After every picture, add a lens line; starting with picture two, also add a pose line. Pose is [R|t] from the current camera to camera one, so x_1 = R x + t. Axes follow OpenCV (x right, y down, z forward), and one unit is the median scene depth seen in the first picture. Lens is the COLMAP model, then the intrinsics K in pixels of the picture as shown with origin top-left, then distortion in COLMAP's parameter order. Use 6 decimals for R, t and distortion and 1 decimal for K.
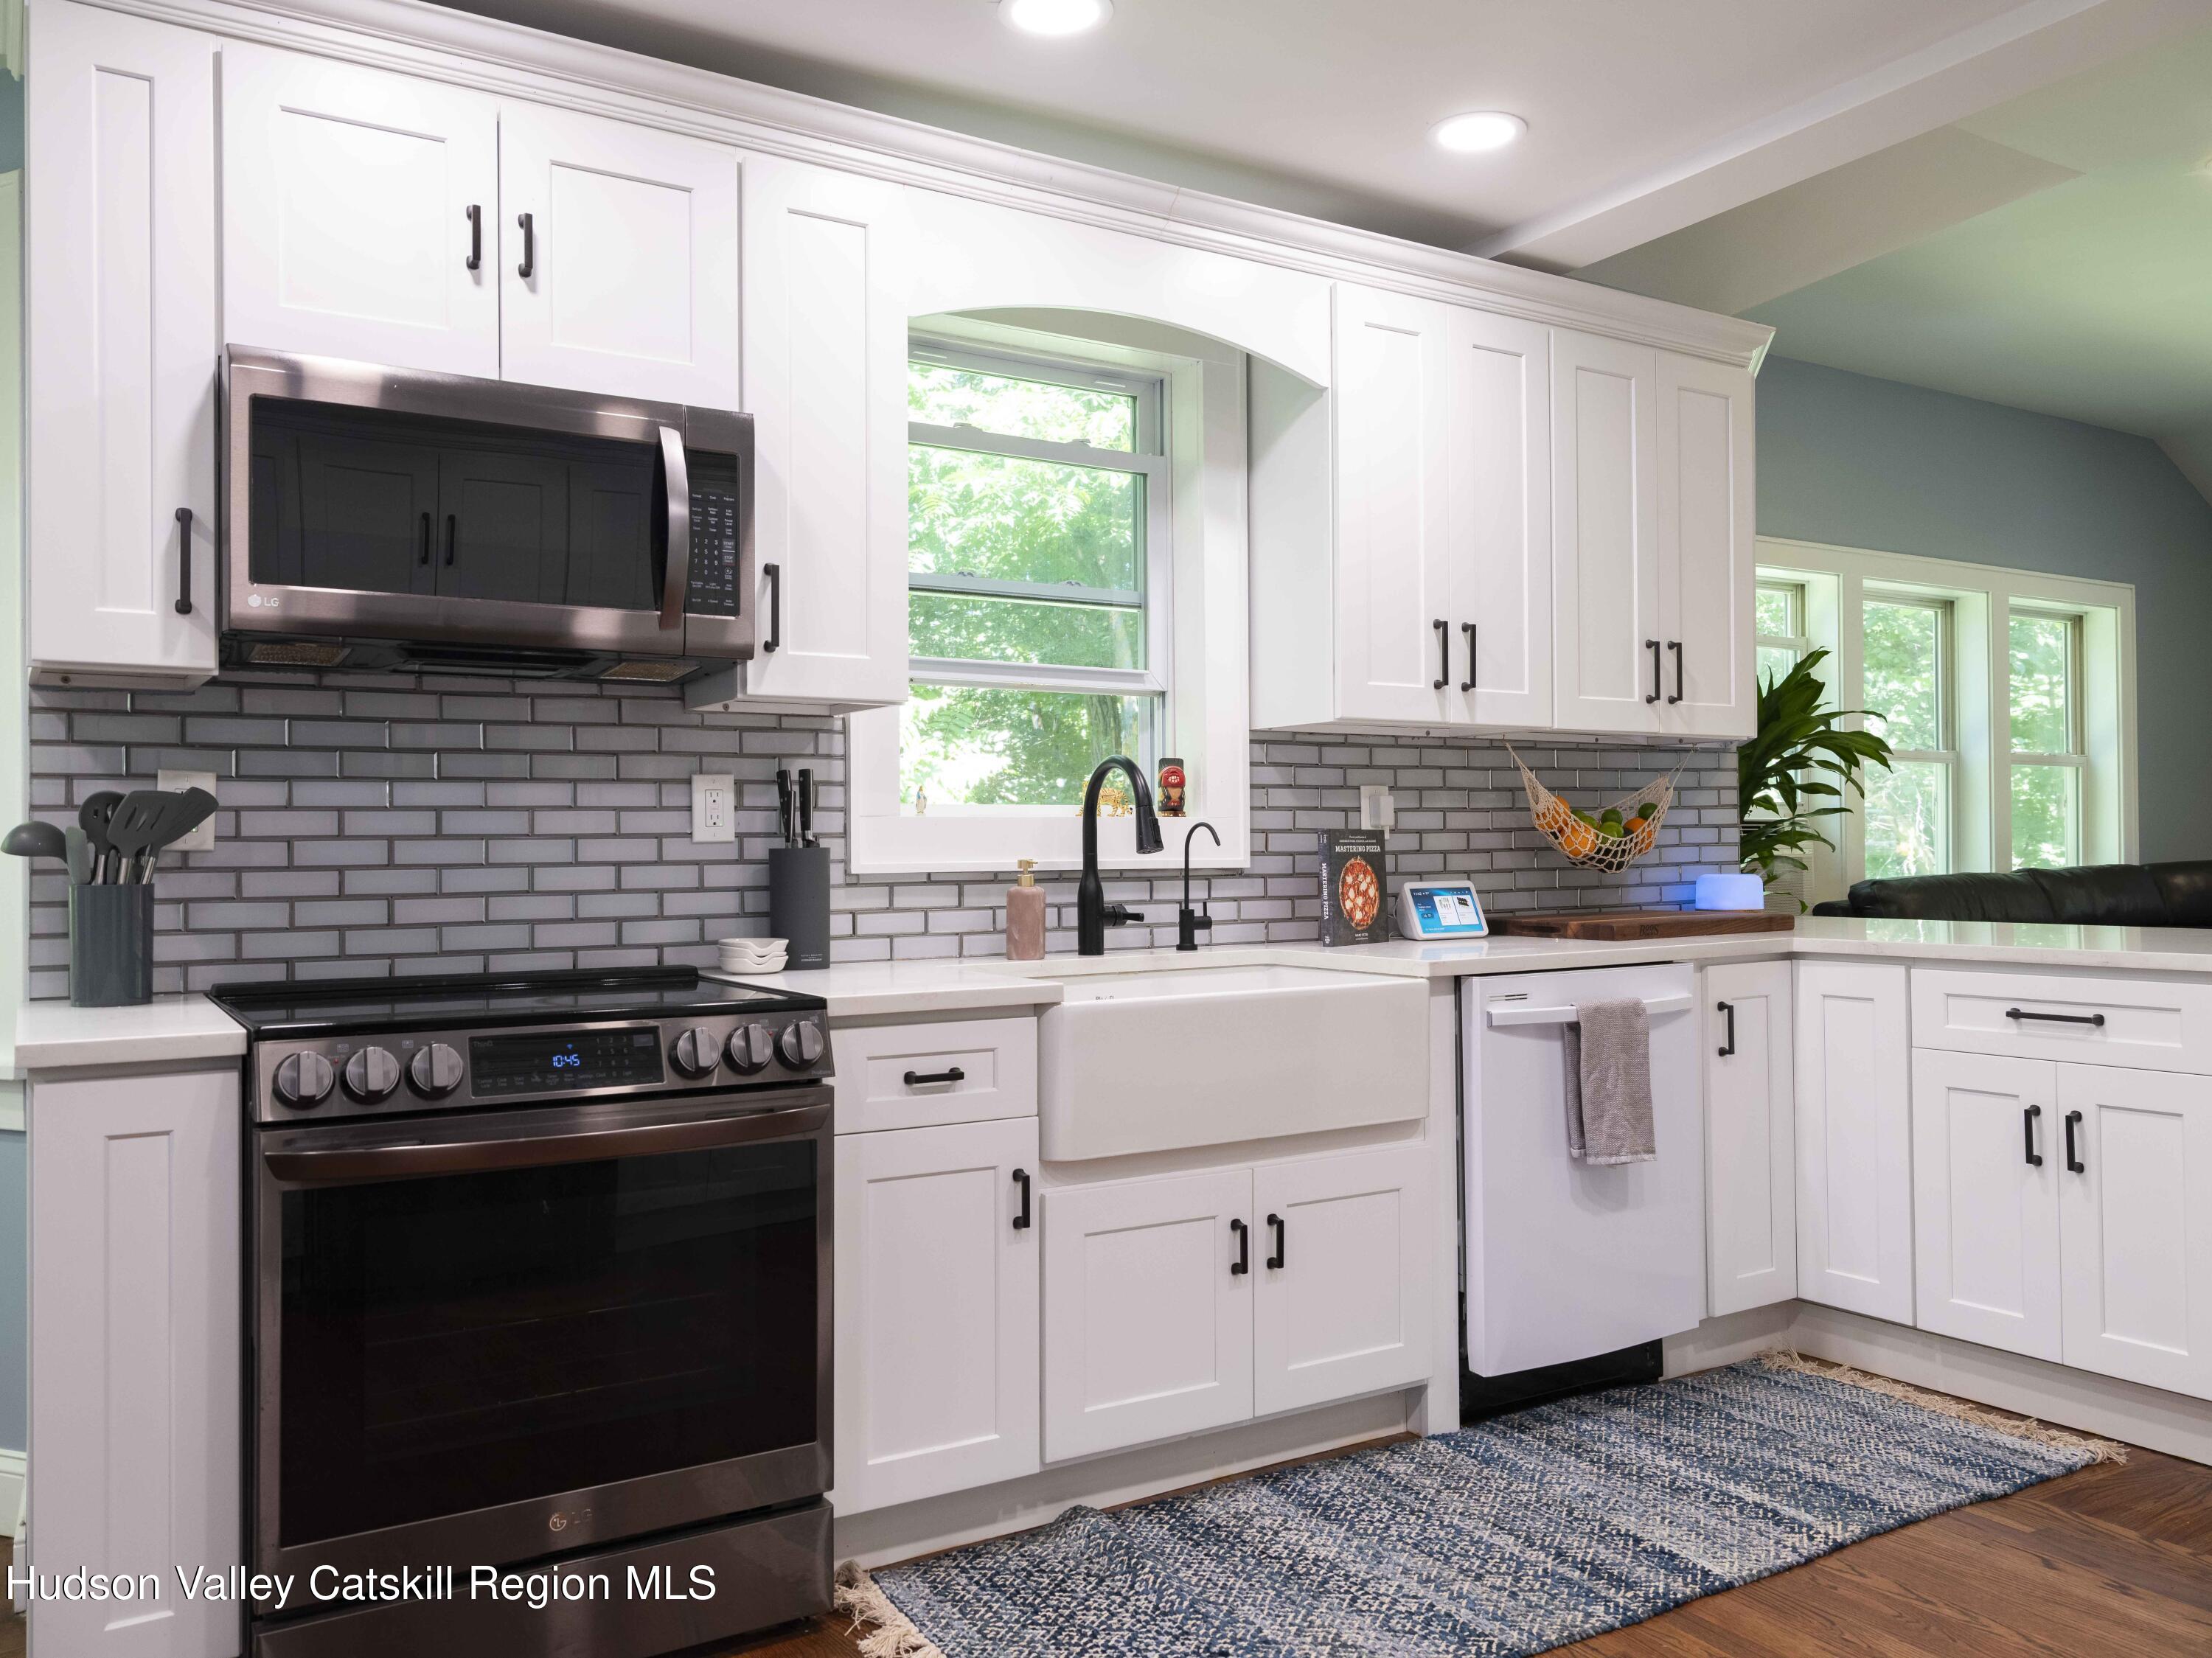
lens RADIAL K [[1676.7, 0, 1102.2], [0, 1676.7, 835.0], [0, 0, 1]] dist [-0.012483, 0.018621]
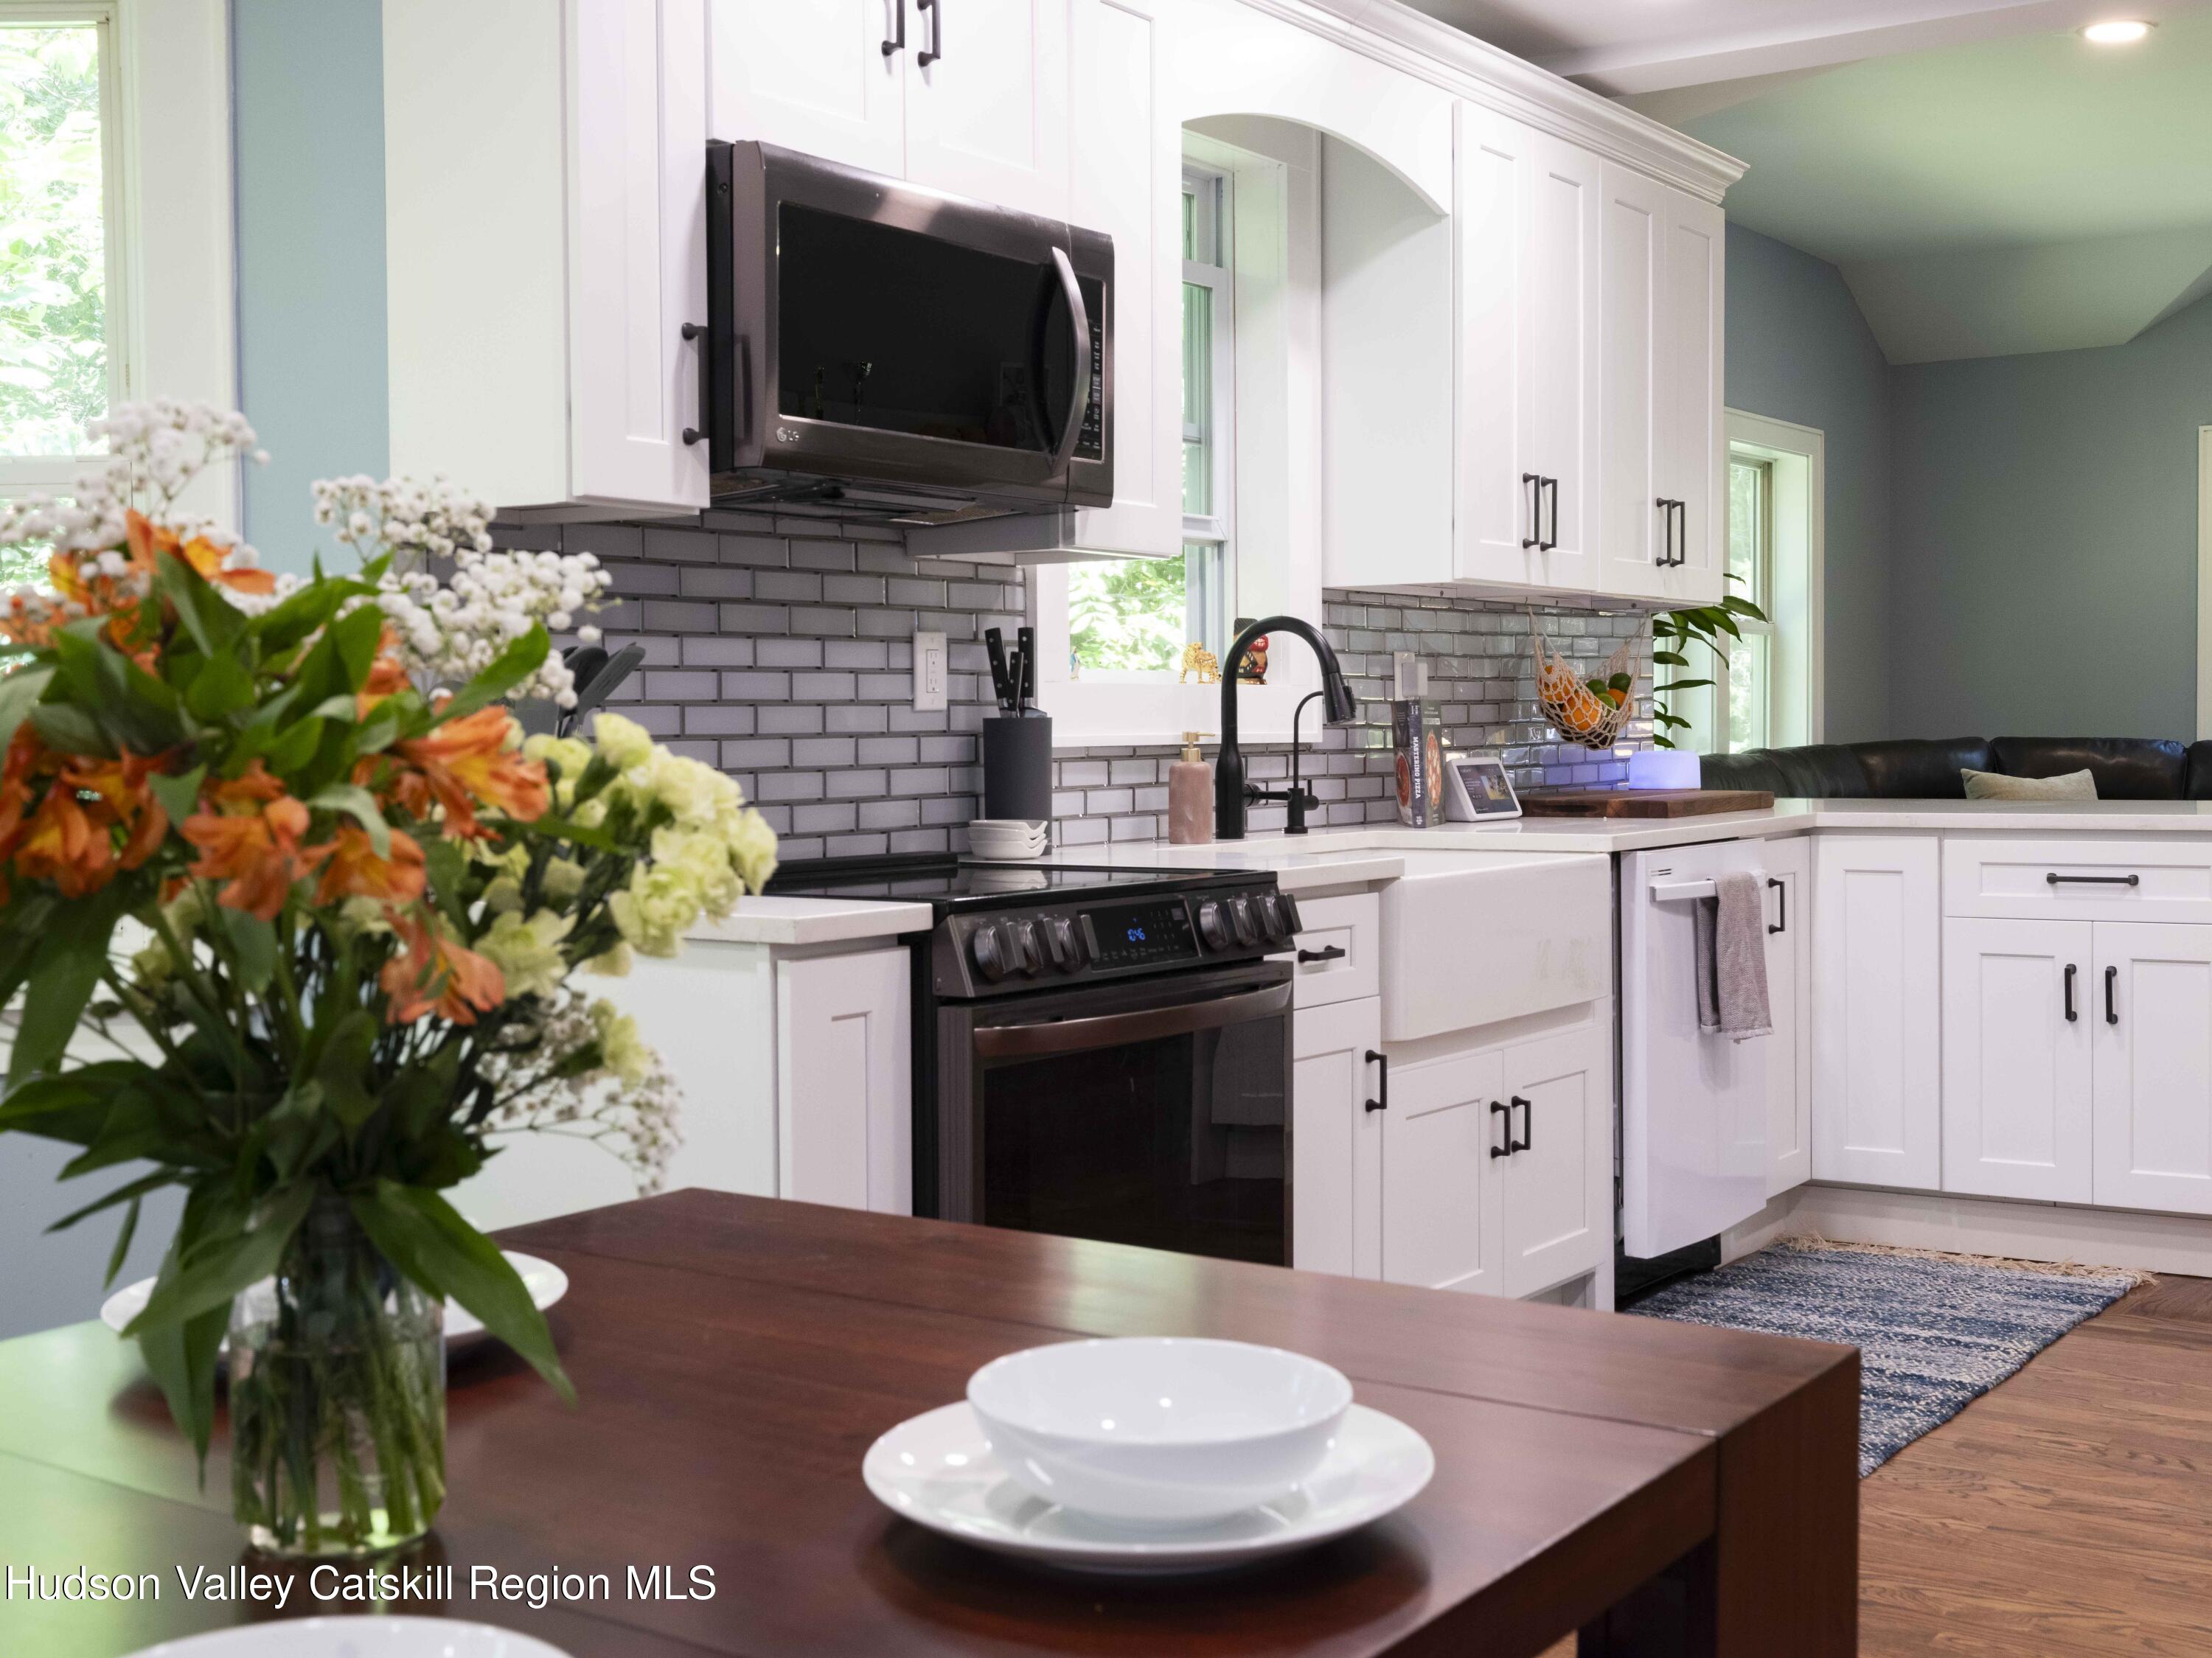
lens RADIAL K [[2554.2, 0, 1106.1], [0, 2554.2, 824.7], [0, 0, 1]] dist [0.023458, 0.000000]
pose [[0.916902, -0.015085, 0.398827, -0.634711], [-0.001946, 0.999105, 0.042265, 0.006789], [-0.399107, -0.039529, 0.916052, -0.229646]]
